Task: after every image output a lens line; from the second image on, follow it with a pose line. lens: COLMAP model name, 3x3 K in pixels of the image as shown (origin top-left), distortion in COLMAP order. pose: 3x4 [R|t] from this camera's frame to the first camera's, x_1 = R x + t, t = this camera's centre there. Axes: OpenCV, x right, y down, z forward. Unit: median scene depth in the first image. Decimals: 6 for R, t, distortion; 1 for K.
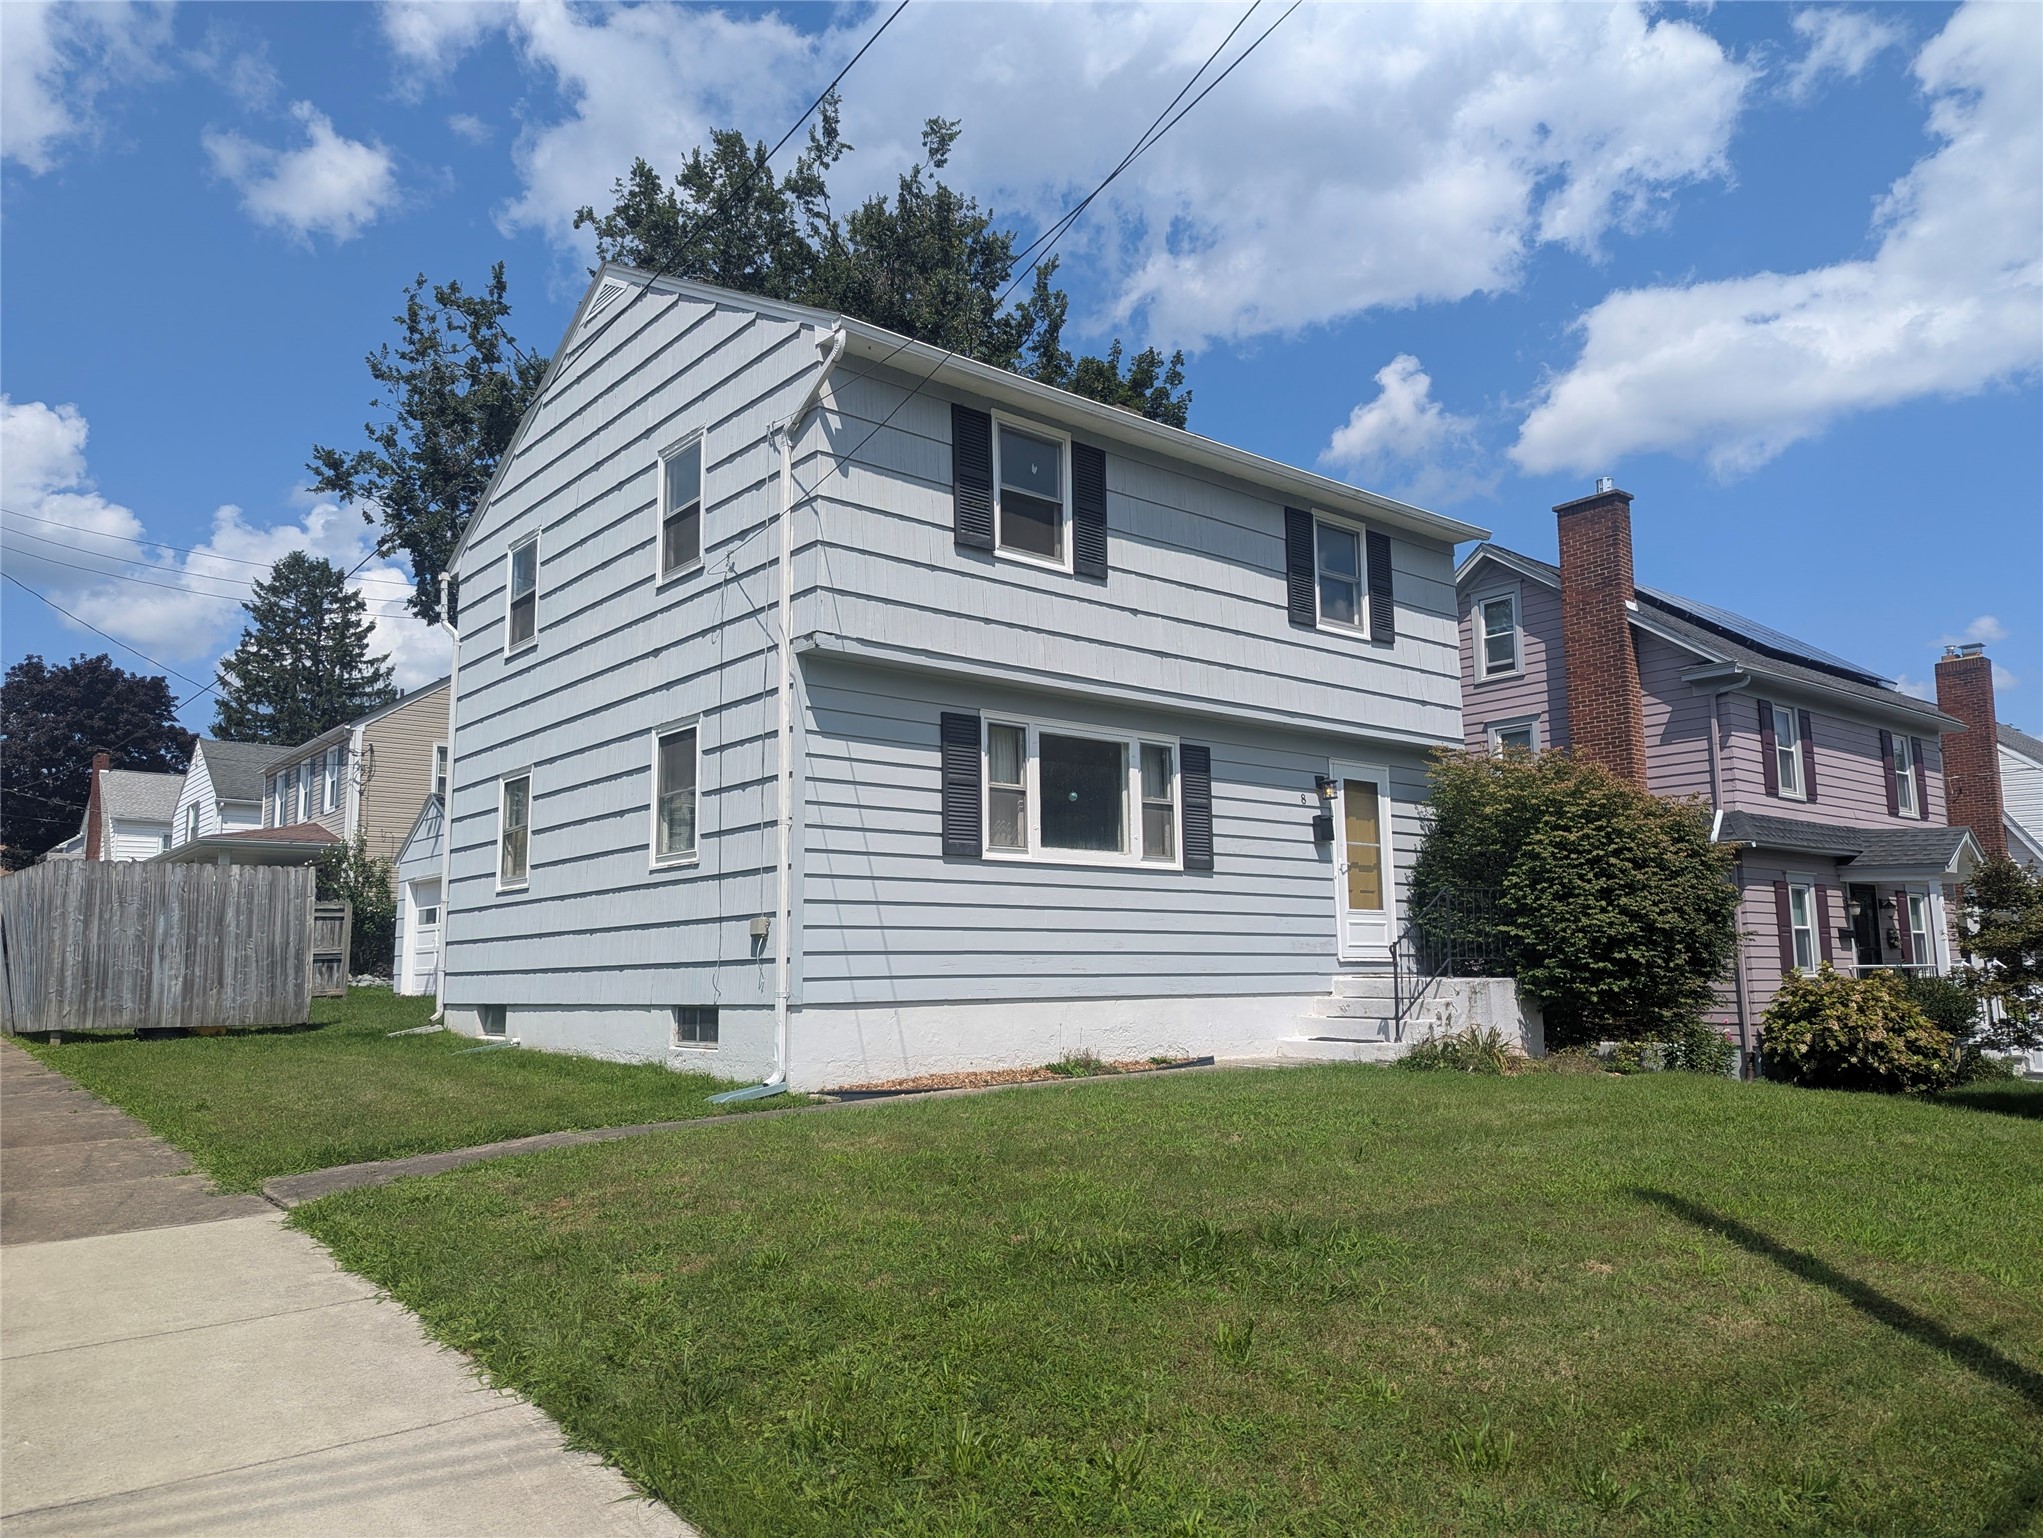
lens RADIAL K [[1446.9, 0, 1029.0], [0, 1446.9, 774.2], [0, 0, 1]] dist [0.044757, -0.032972]
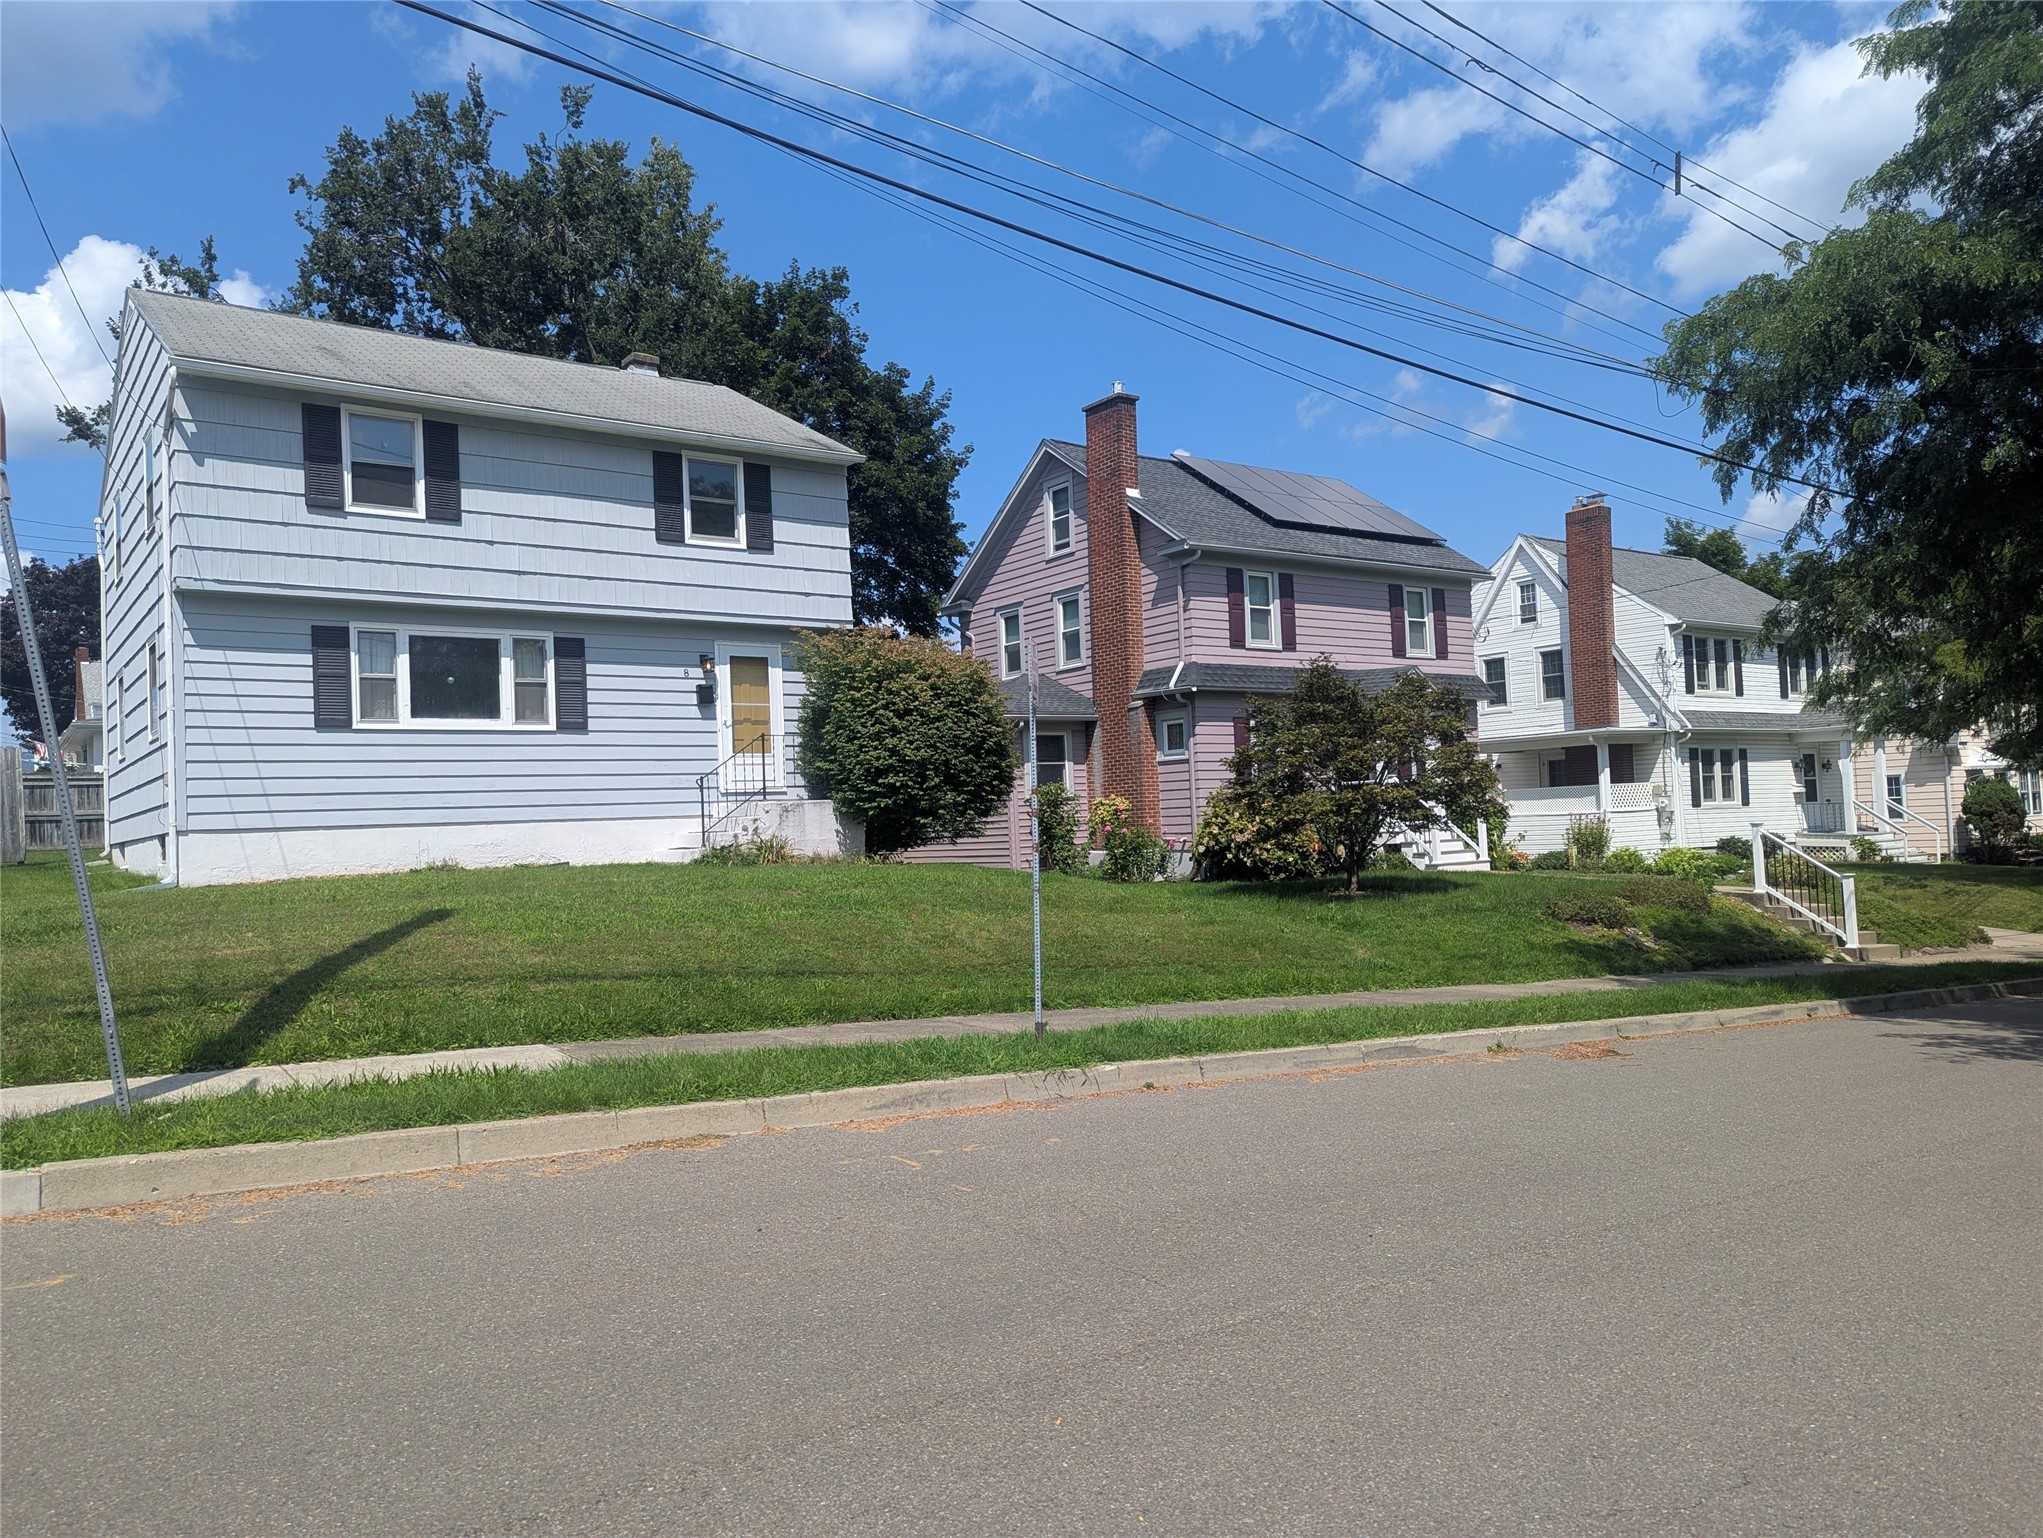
lens RADIAL K [[1446.9, 0, 1024.1], [0, 1446.9, 776.4], [0, 0, 1]] dist [0.044757, -0.032972]
pose [[0.997660, -0.032173, -0.060324, 0.614370], [0.038248, 0.994007, 0.102408, -0.013764], [0.056668, -0.104476, 0.992912, -0.339253]]
